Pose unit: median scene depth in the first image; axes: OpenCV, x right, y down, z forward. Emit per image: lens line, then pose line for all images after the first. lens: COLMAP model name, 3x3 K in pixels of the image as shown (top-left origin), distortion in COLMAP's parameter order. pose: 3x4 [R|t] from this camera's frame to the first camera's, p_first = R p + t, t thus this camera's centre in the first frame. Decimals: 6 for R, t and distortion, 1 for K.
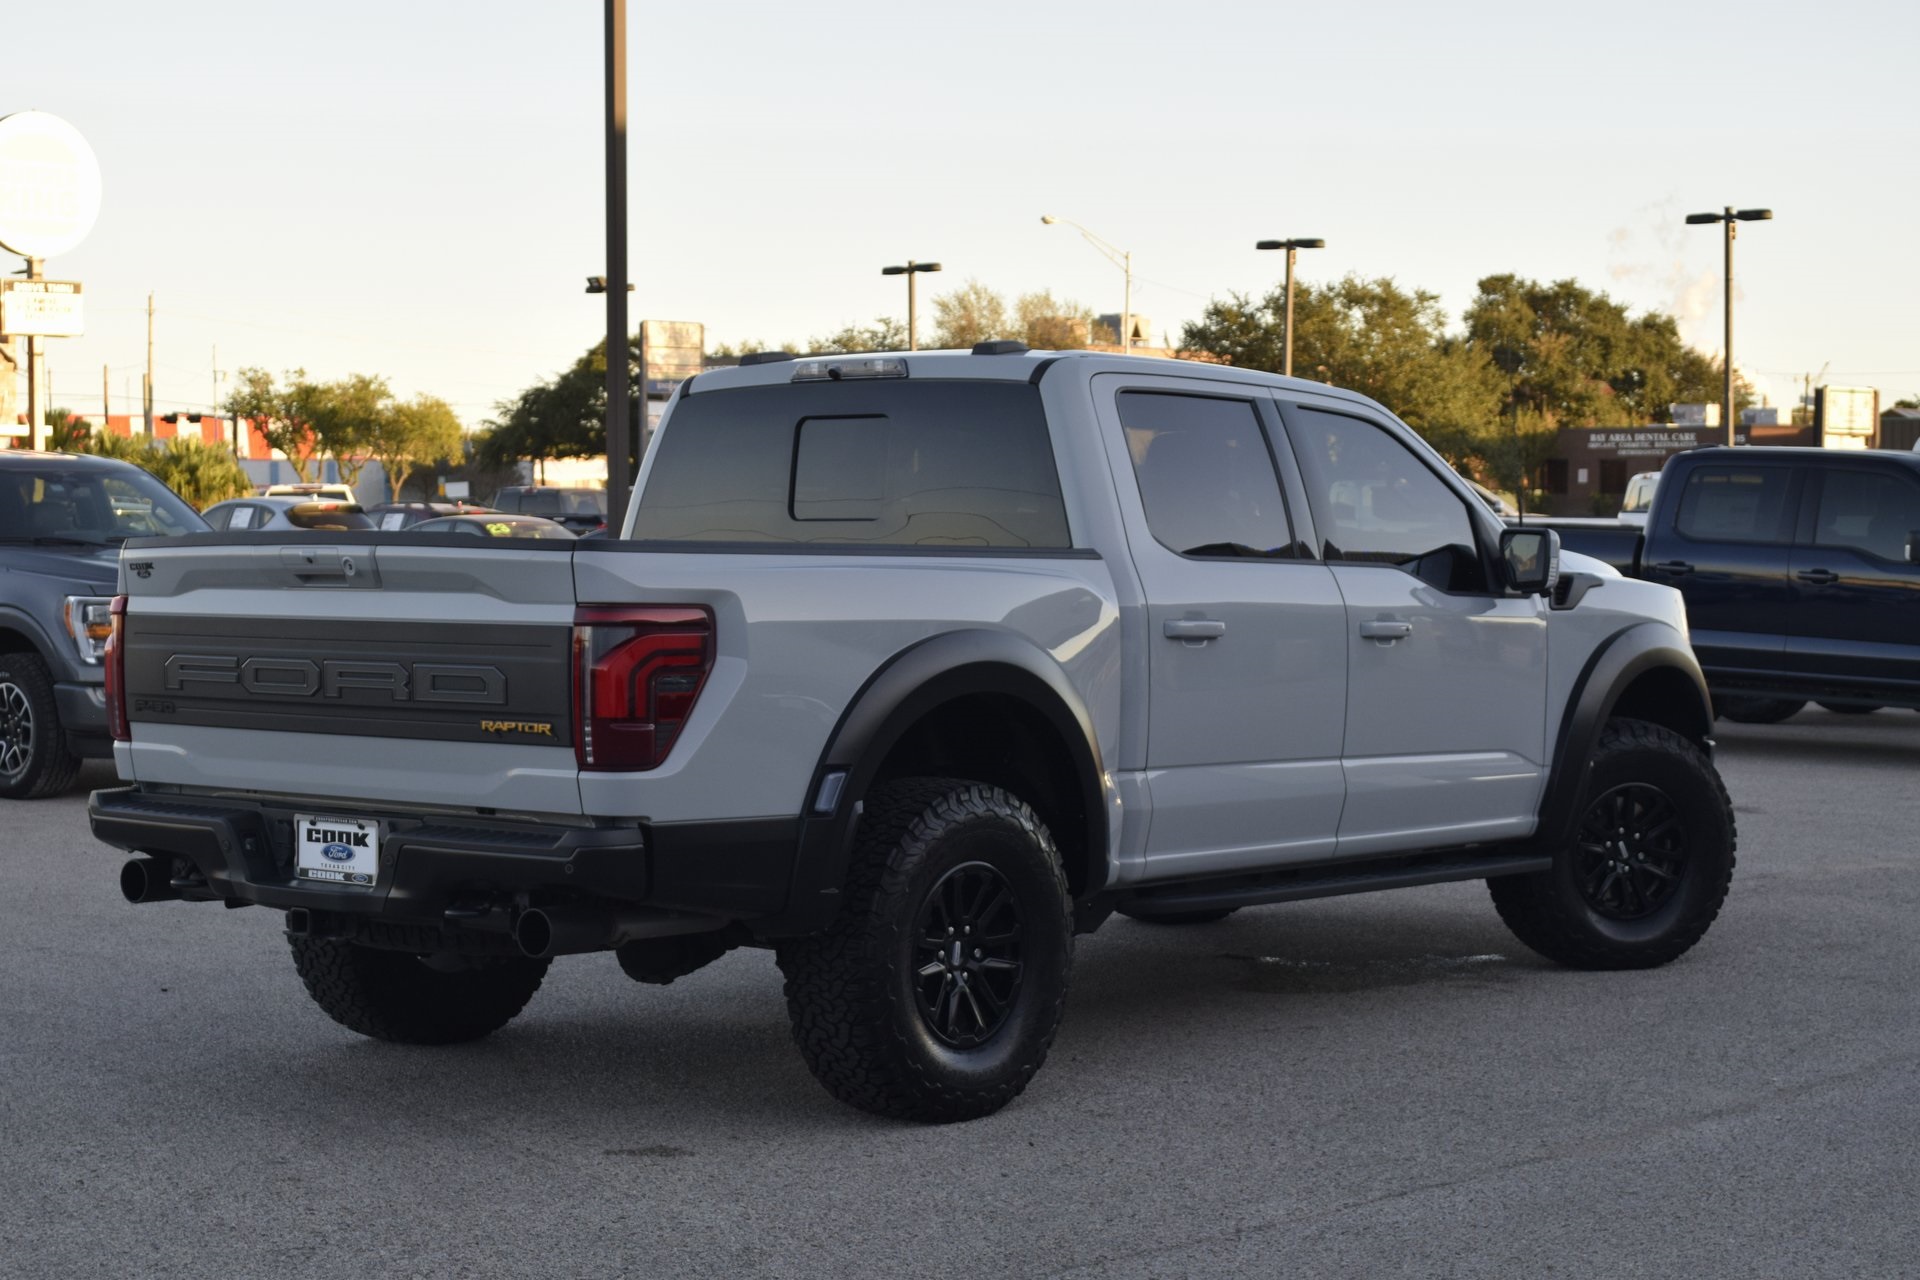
lens RADIAL K [[3230.9, 0, 831.9], [0, 3230.9, 638.0], [0, 0, 1]] dist [-0.003052, -0.043003]
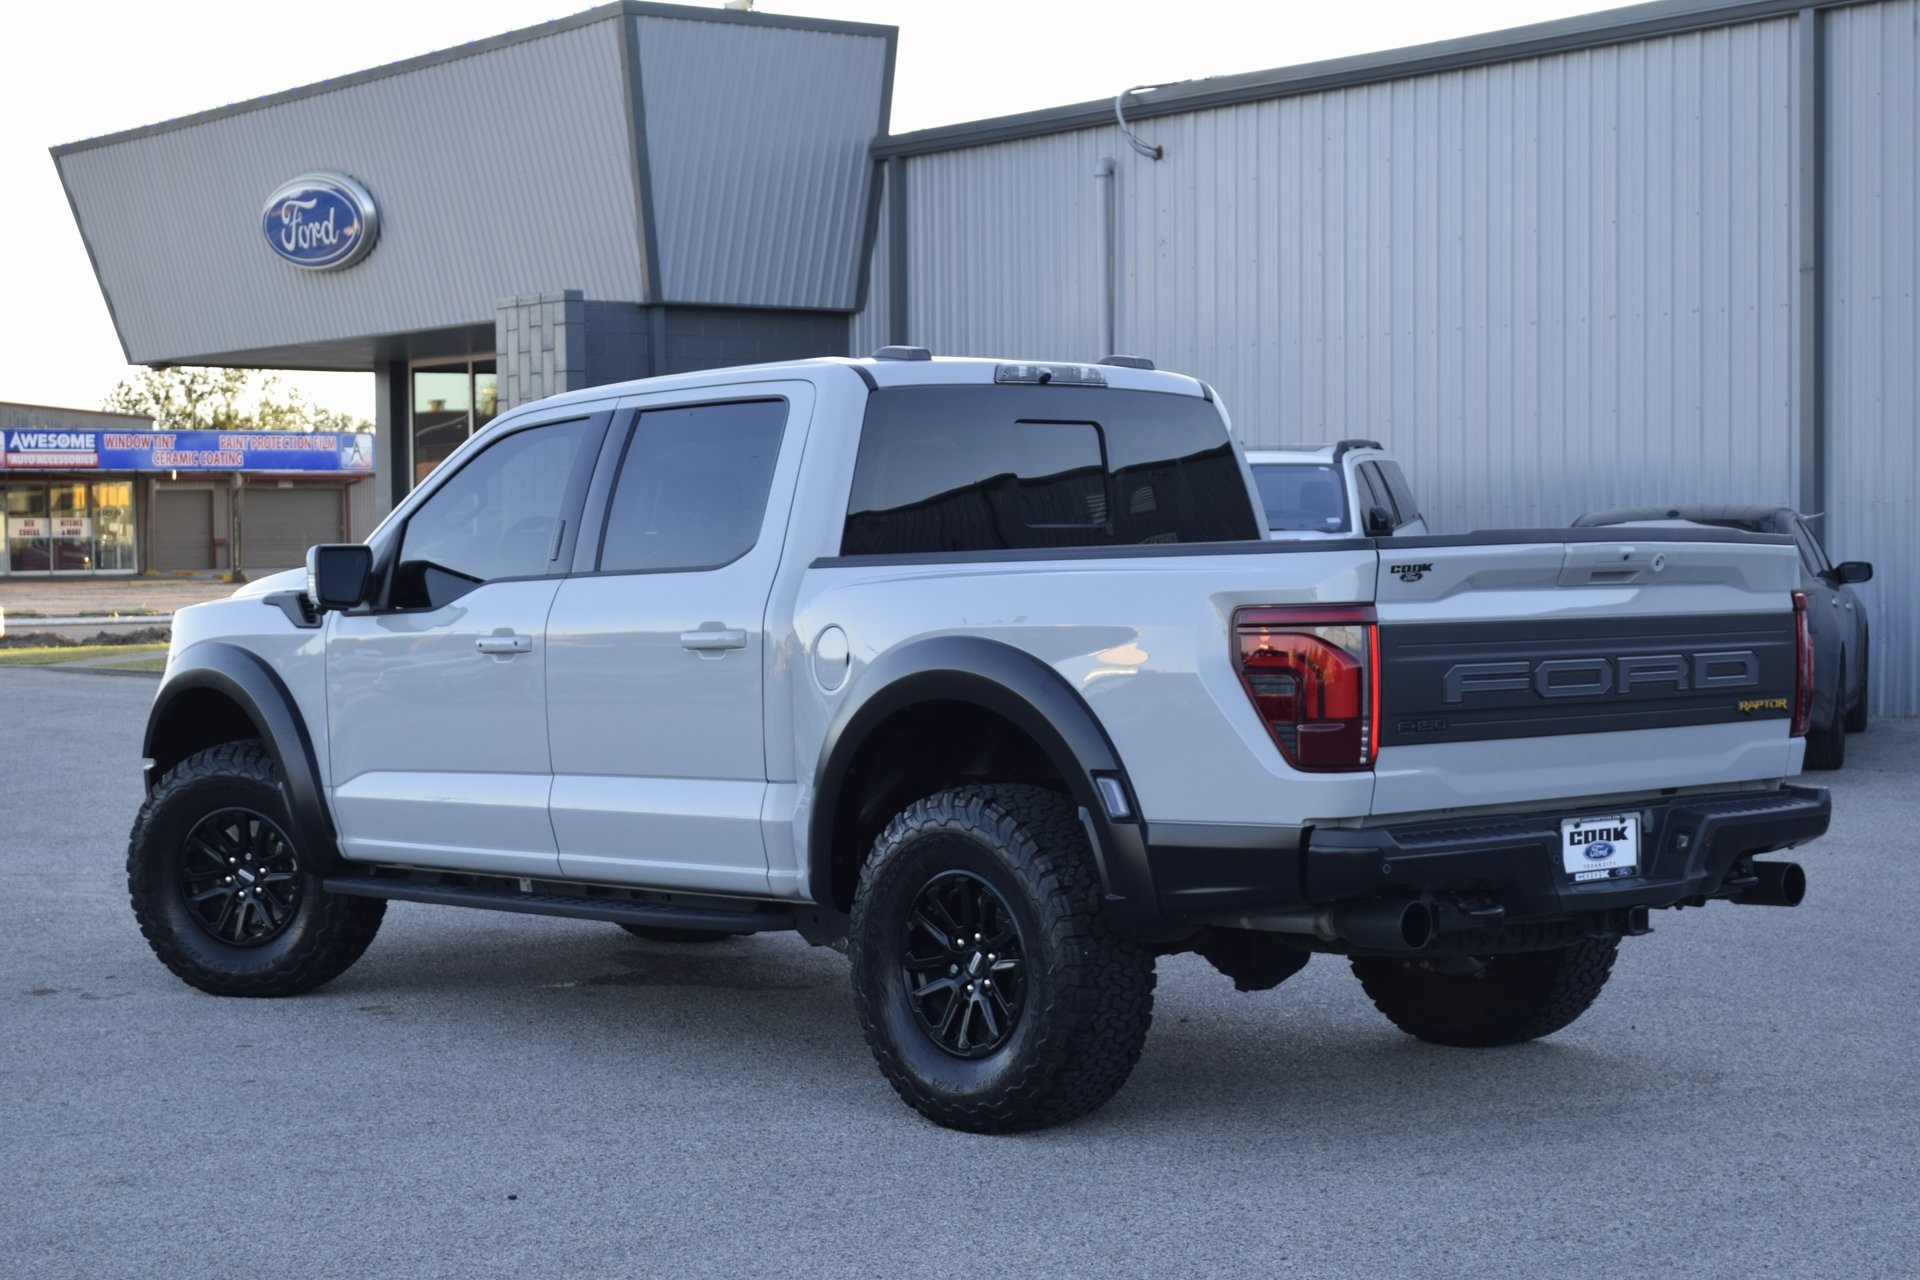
lens RADIAL K [[3356.5, 0, 960.0], [0, 3356.5, 640.0], [0, 0, 1]] dist [0.031534, 0.000801]
pose [[0.118481, -0.023667, 0.992674, -1.210482], [0.040377, 0.999004, 0.018999, -0.026416], [-0.992135, 0.037830, 0.119319, 1.074445]]
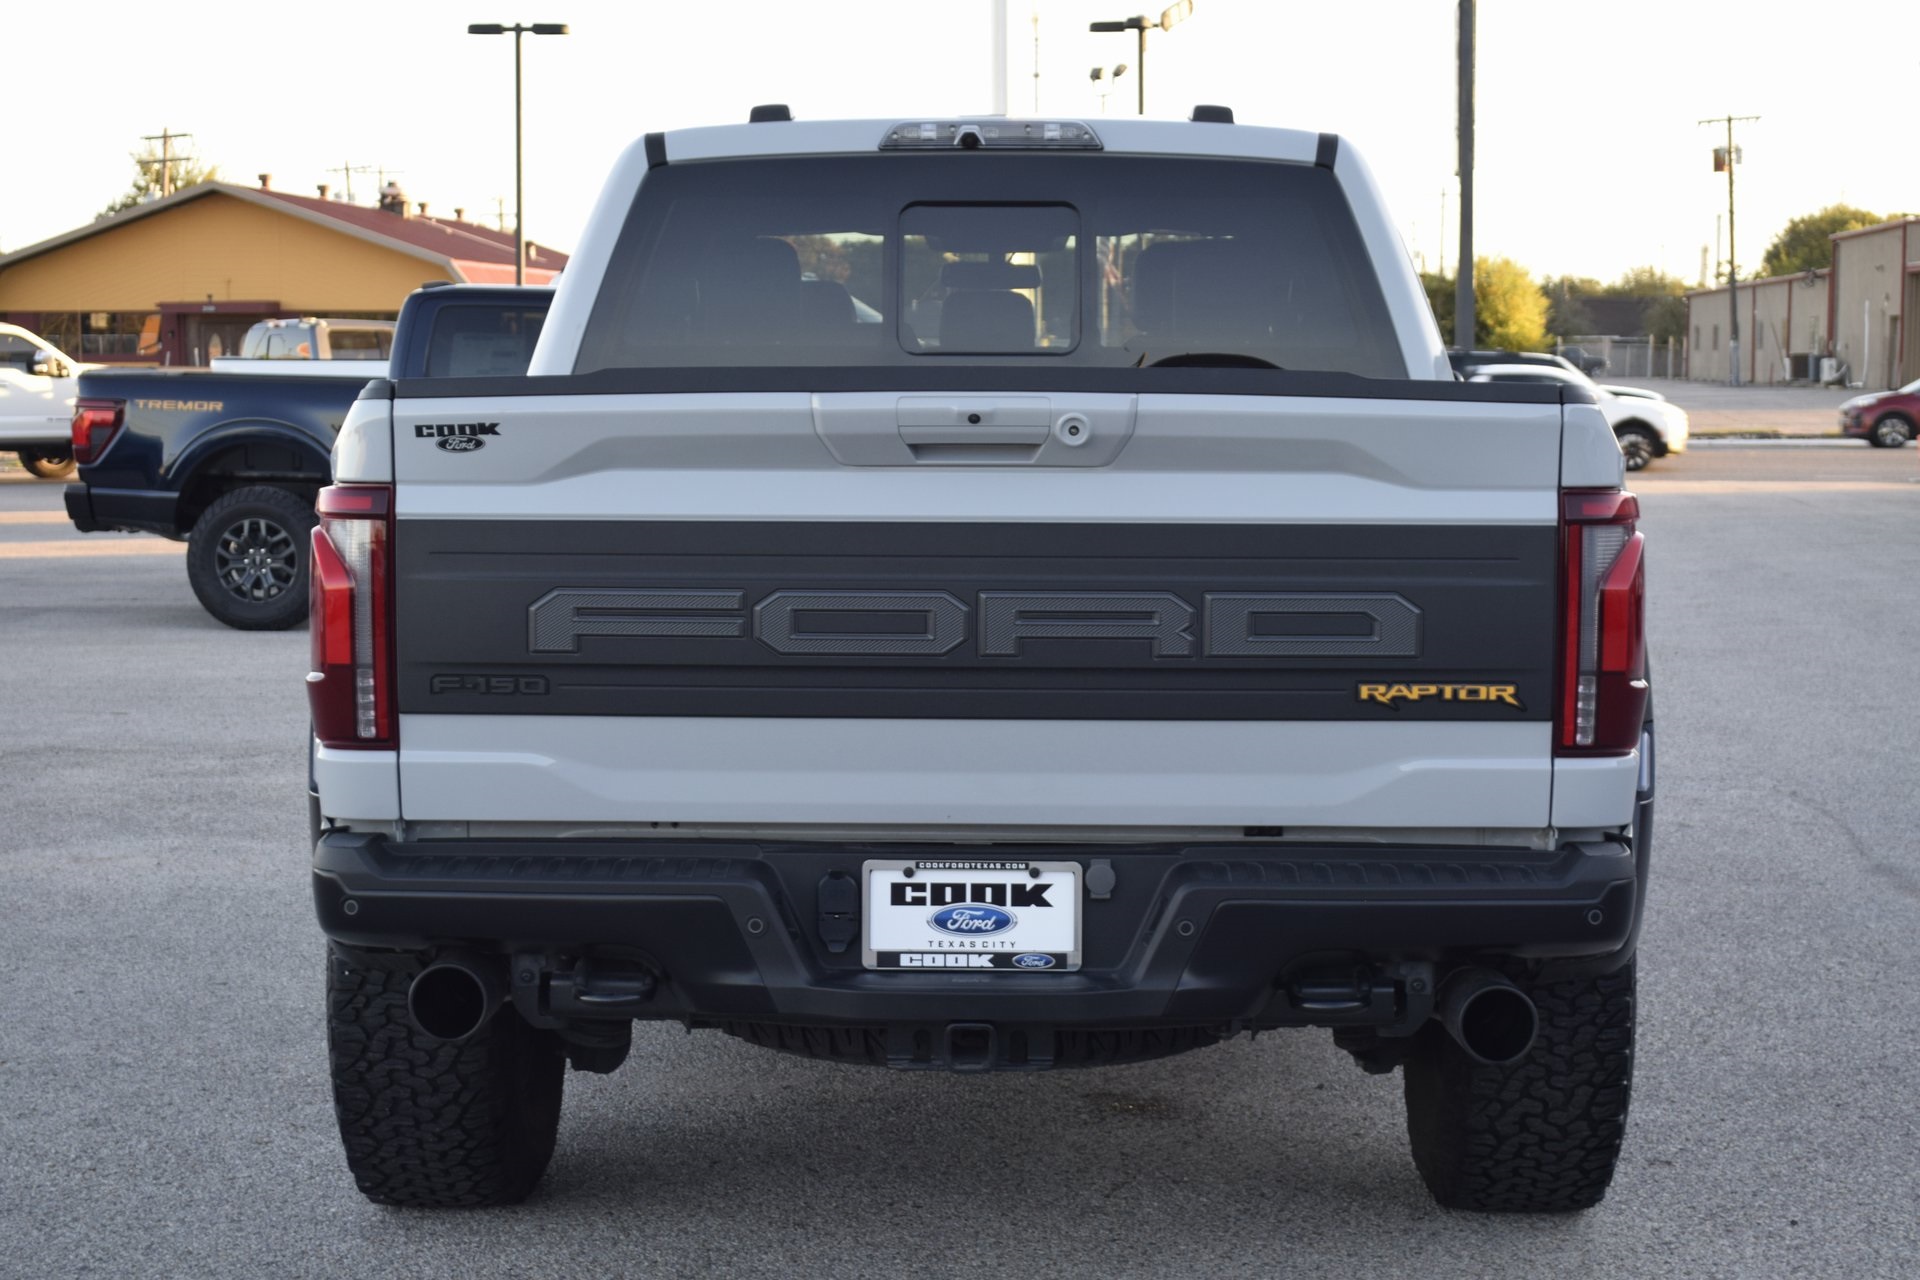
lens RADIAL K [[3356.5, 0, 960.0], [0, 3356.5, 640.0], [0, 0, 1]] dist [0.031534, 0.000801]
pose [[0.773731, -0.040104, 0.632243, -0.539423], [0.014114, 0.998838, 0.046086, -0.012342], [-0.633357, -0.026735, 0.773398, 0.534895]]
